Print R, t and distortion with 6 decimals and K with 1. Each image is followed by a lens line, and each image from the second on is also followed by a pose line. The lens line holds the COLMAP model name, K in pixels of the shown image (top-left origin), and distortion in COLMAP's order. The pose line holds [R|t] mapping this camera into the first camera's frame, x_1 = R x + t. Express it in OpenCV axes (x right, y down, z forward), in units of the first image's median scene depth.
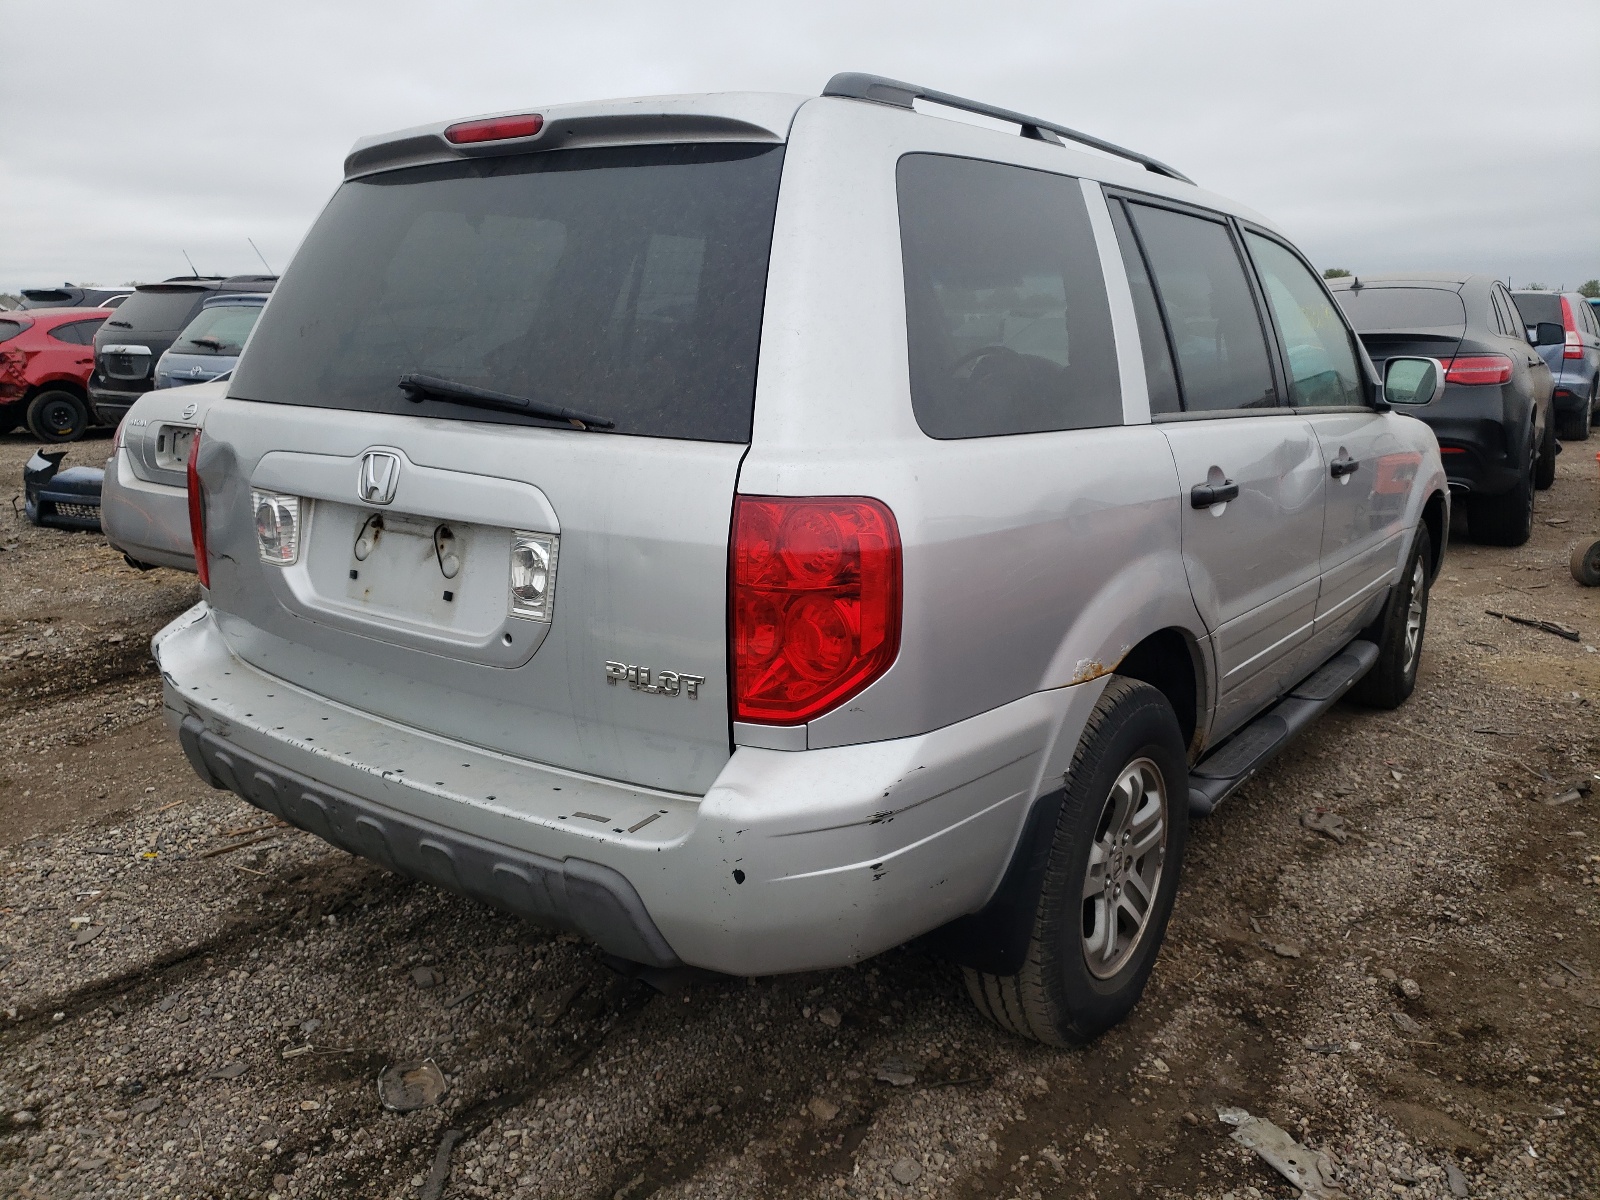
lens RADIAL K [[1212.5, 0, 800.7], [0, 1212.5, 597.6], [0, 0, 1]] dist [0.010656, 0.000471]
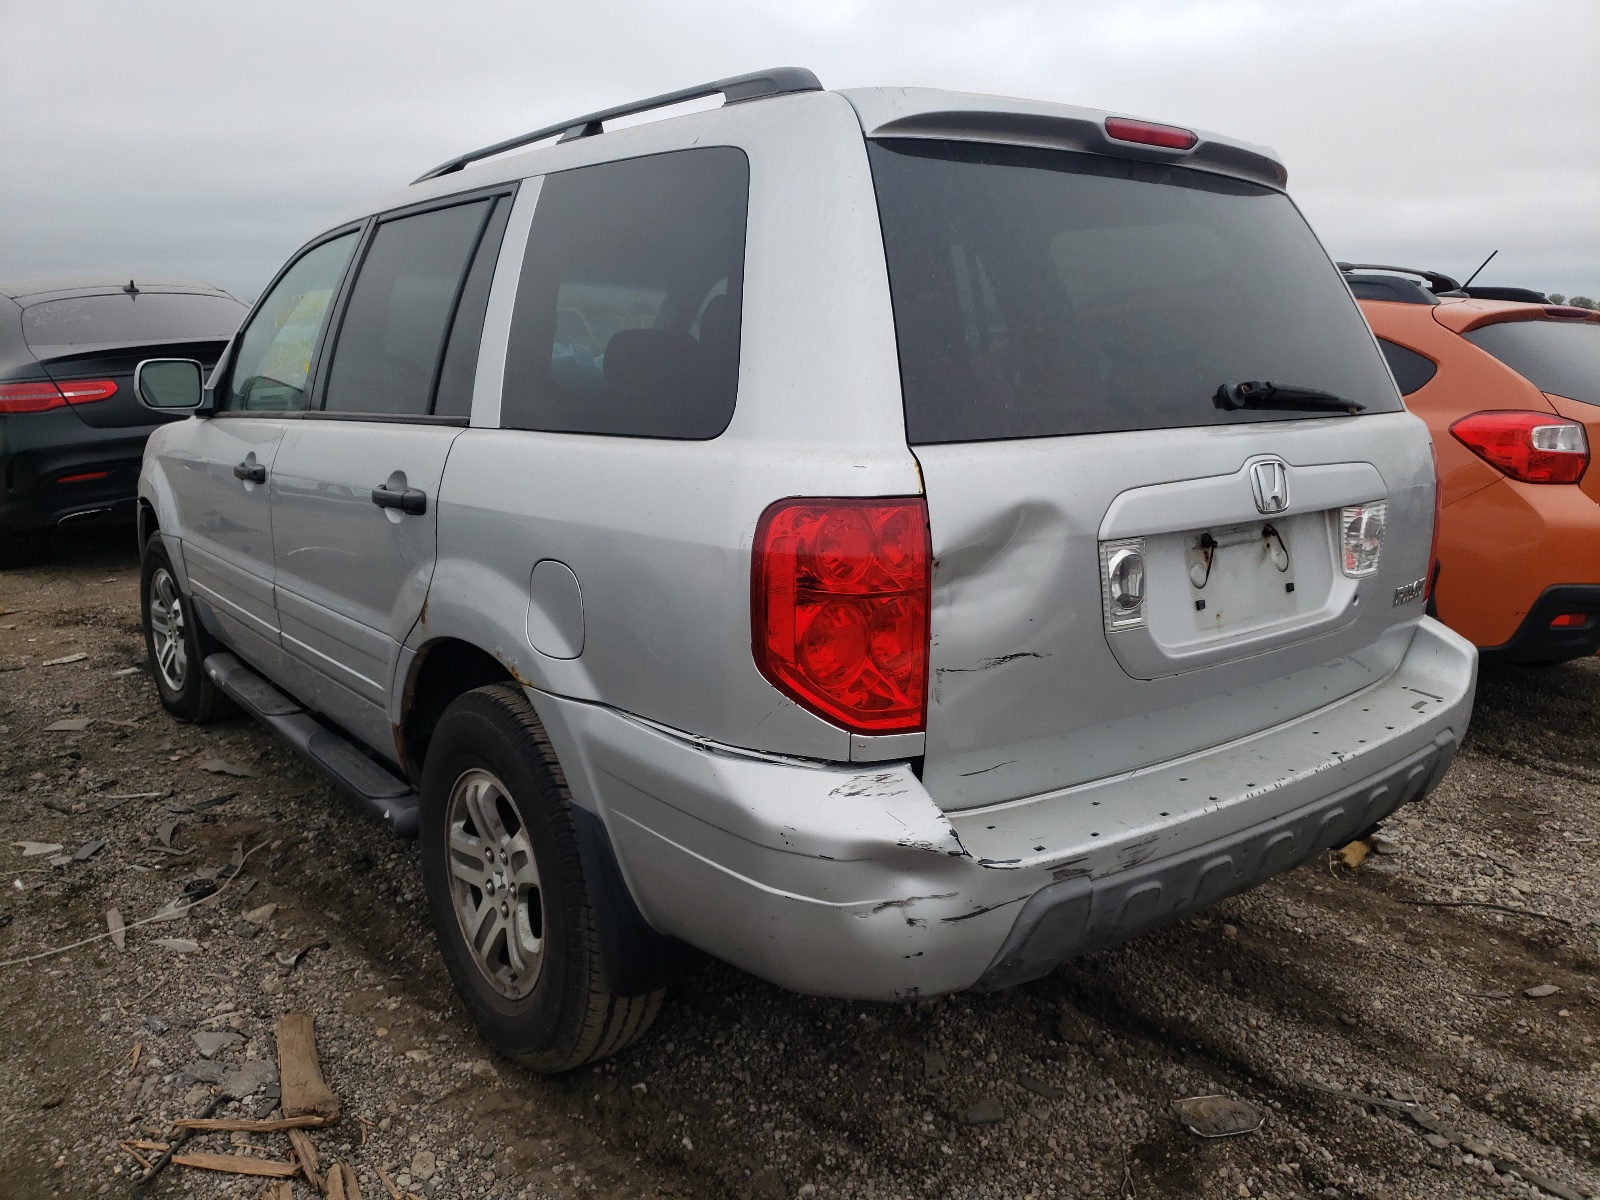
lens RADIAL K [[1212.5, 0, 800.6], [0, 1212.5, 602.4], [0, 0, 1]] dist [0.010656, 0.000471]
pose [[0.275857, -0.212130, 0.937499, -1.325882], [0.213684, 0.964470, 0.155357, -0.230751], [-0.937146, 0.157472, 0.311384, 1.010976]]
